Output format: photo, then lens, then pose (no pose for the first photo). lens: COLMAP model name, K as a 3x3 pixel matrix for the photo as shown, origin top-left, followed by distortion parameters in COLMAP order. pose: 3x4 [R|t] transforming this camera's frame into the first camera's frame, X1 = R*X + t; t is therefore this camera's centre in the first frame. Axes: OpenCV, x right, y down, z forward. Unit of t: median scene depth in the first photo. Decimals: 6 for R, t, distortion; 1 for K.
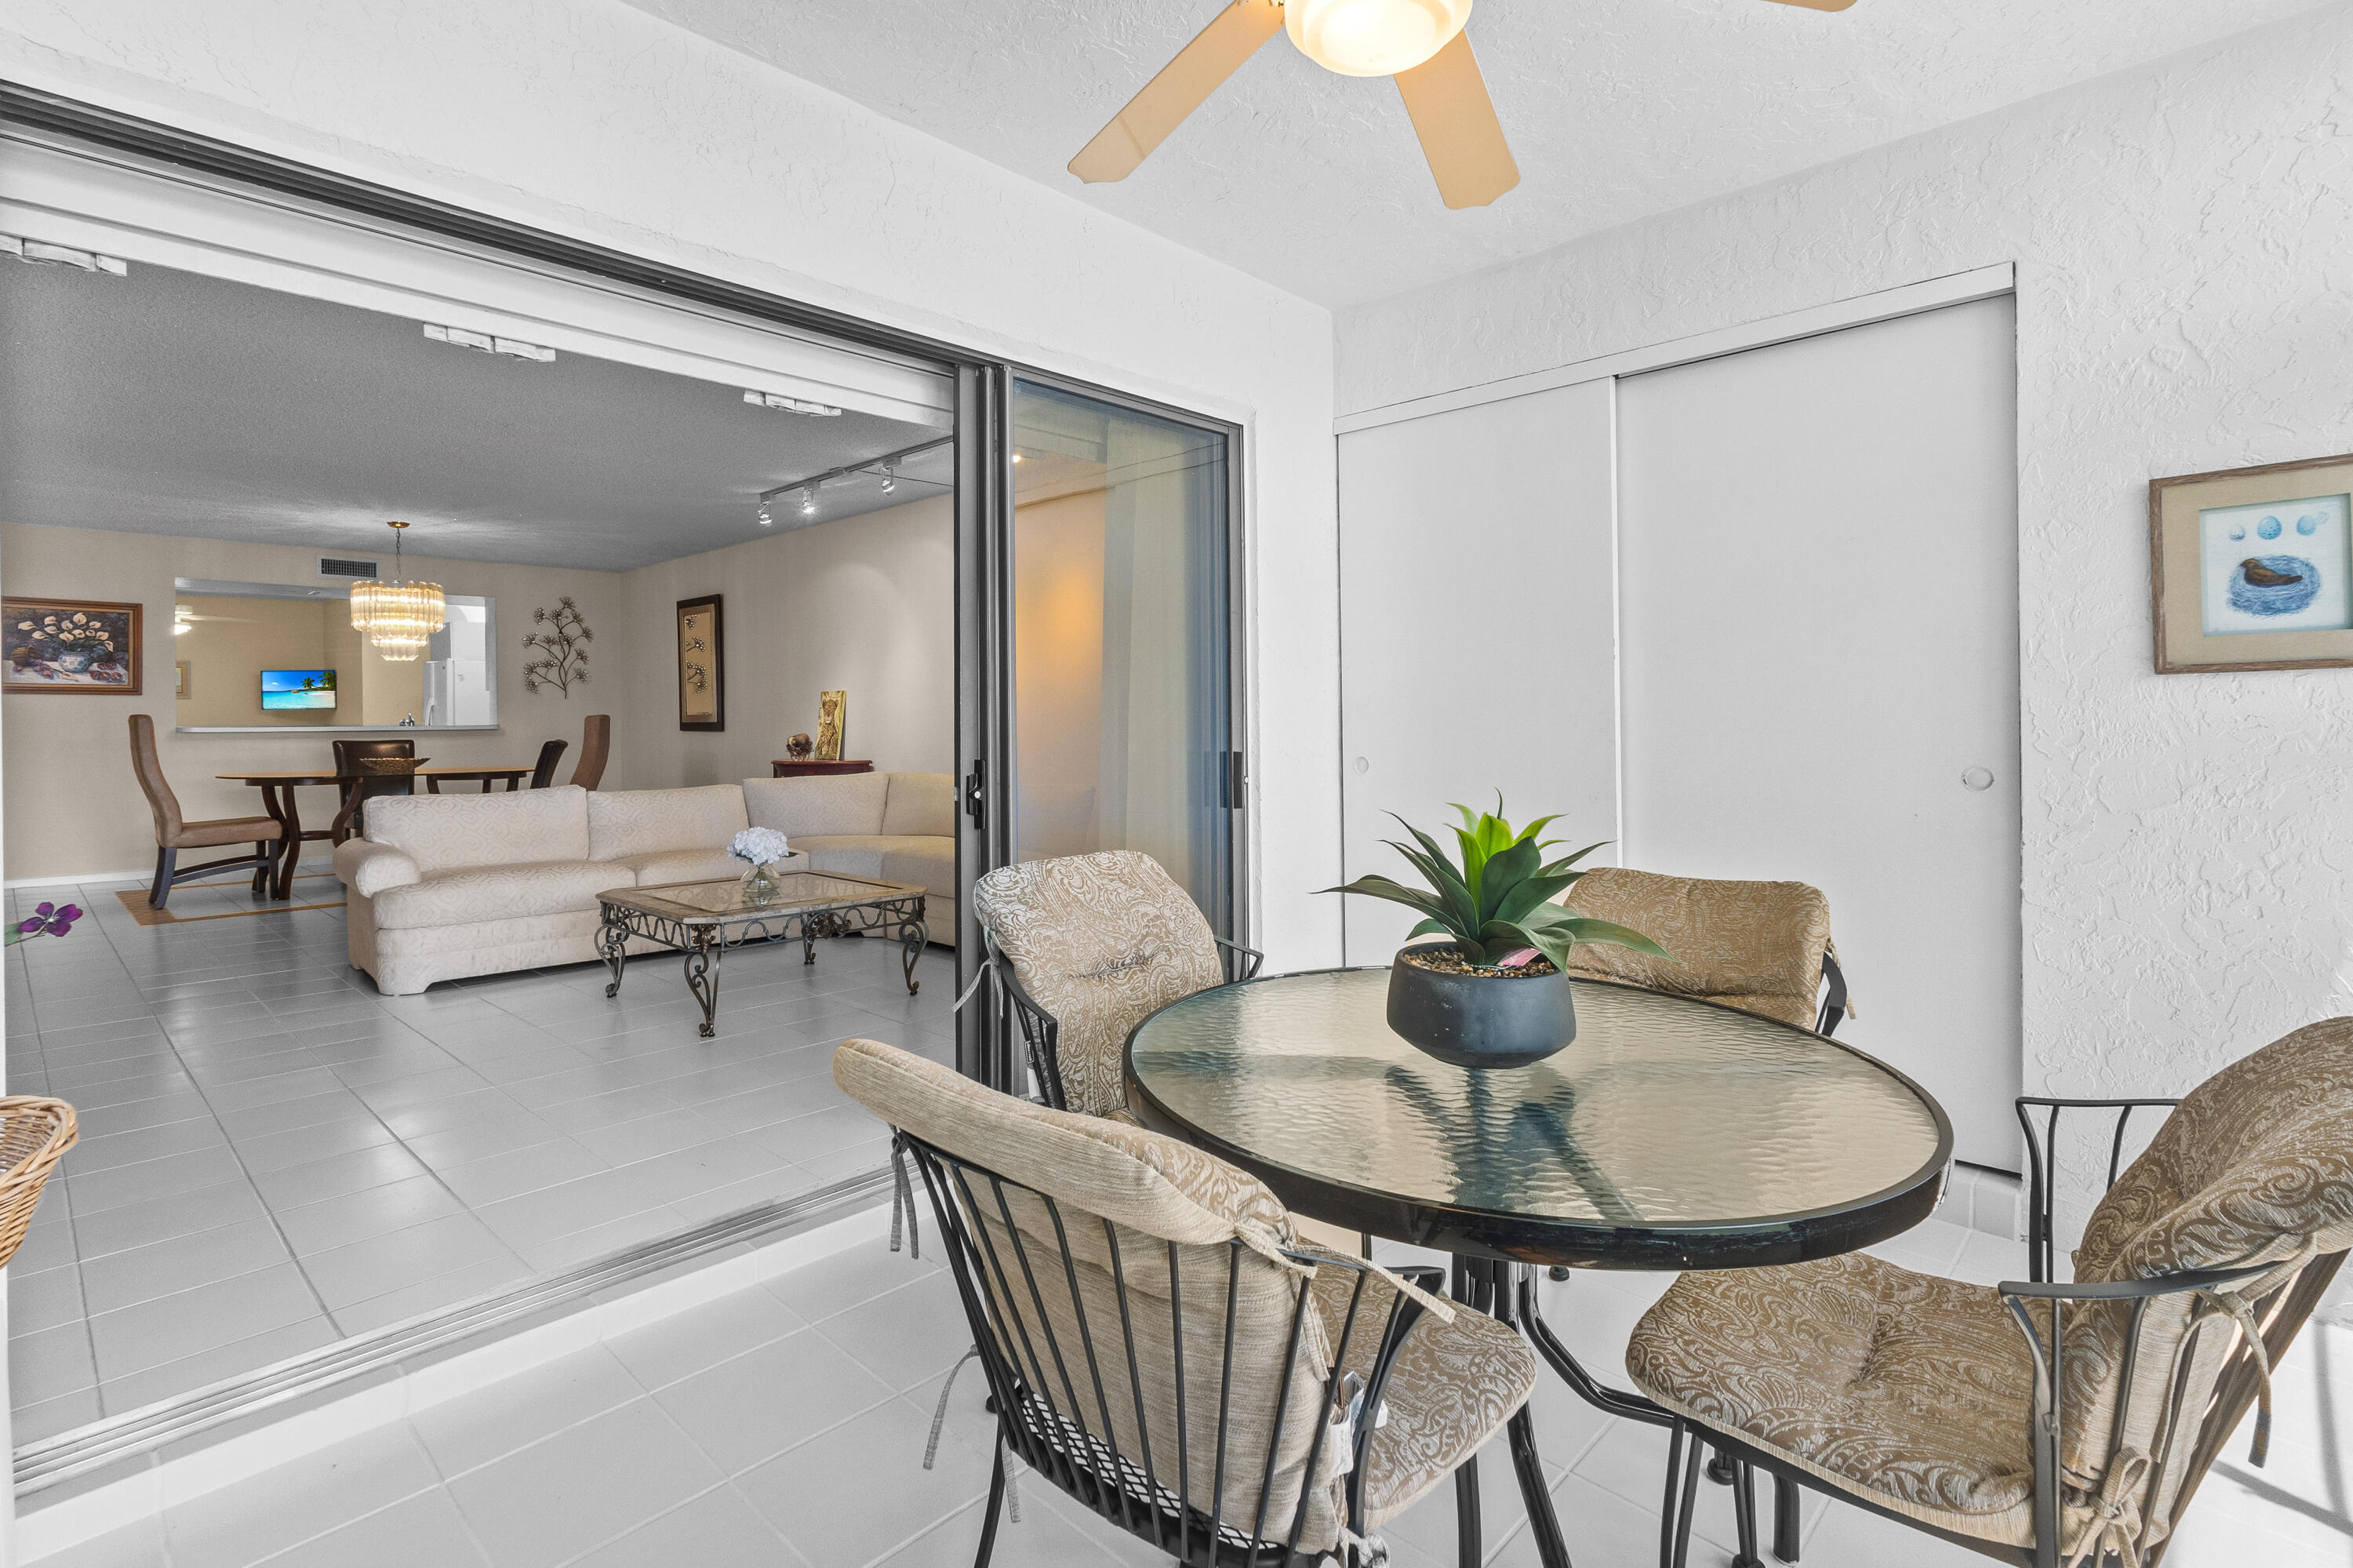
lens RADIAL K [[1087.4, 0, 1147.9], [0, 1087.4, 711.8], [0, 0, 1]] dist [-0.000810, -0.000252]
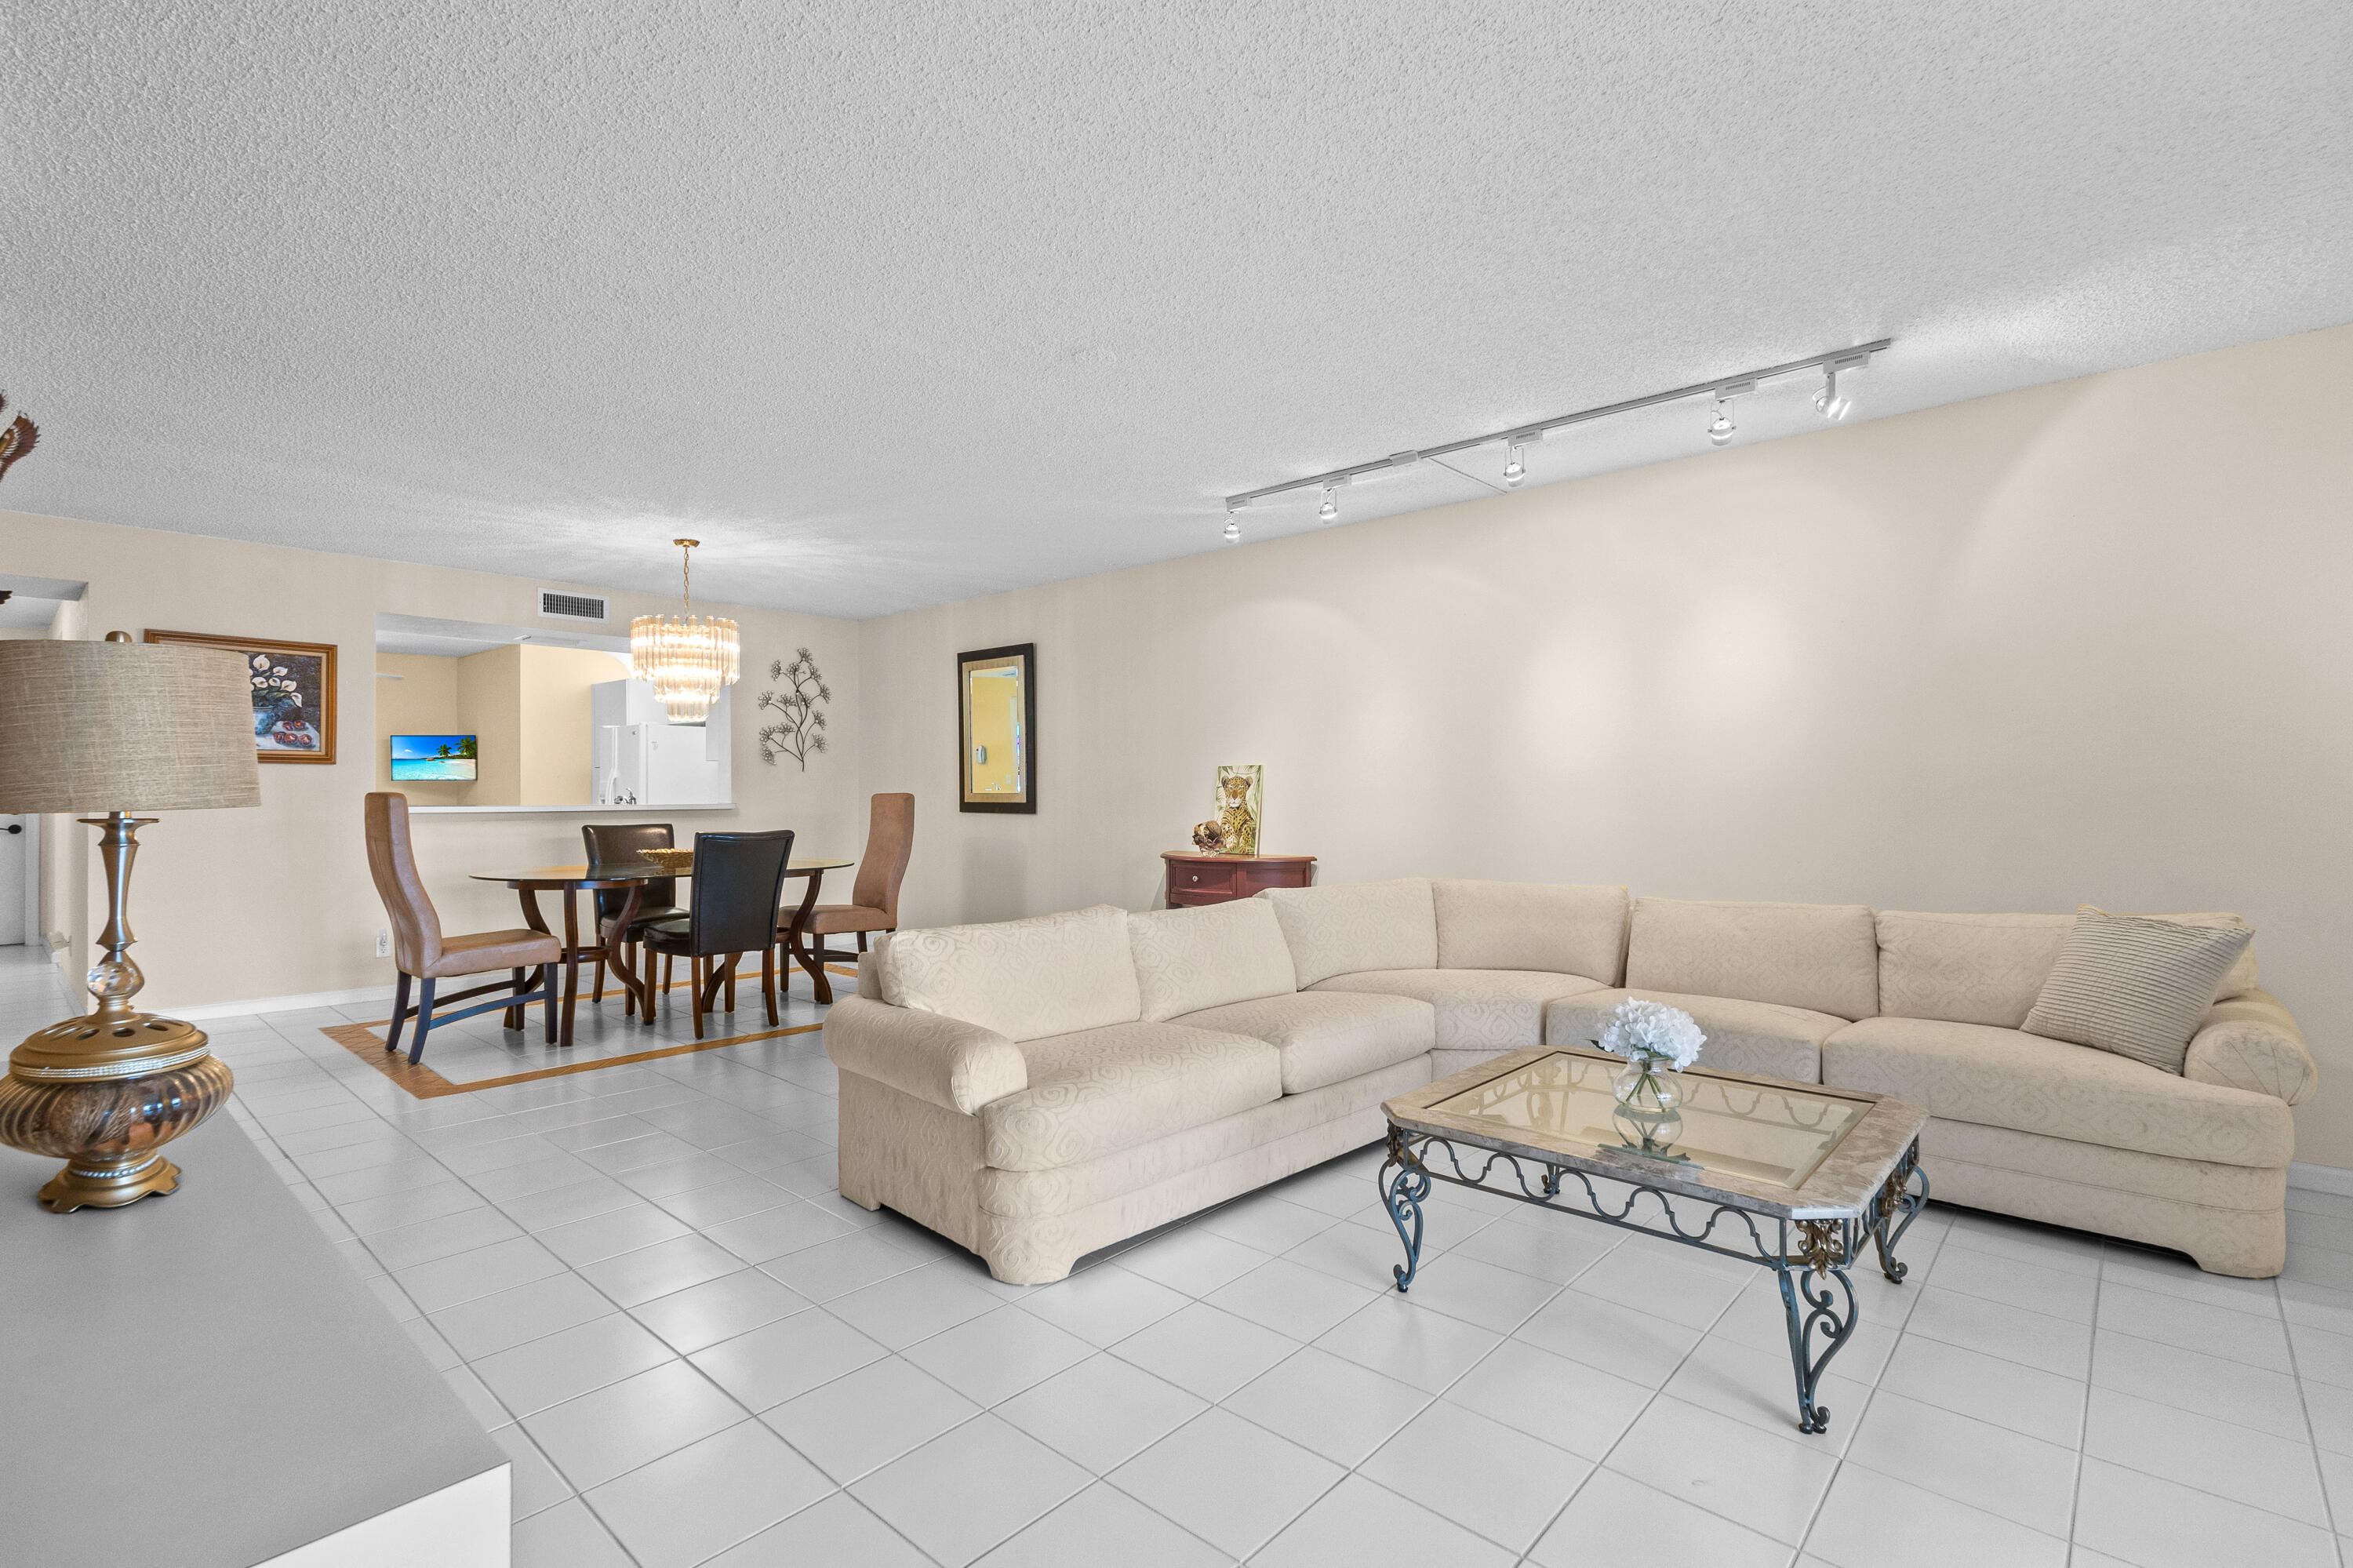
lens RADIAL K [[1087.4, 0, 1177.9], [0, 1087.4, 789.1], [0, 0, 1]] dist [-0.000810, -0.000252]
pose [[0.999906, 0.006922, 0.011820, -0.347882], [-0.006966, 0.999969, 0.003668, -0.005077], [-0.011794, -0.003750, 0.999923, 0.231014]]
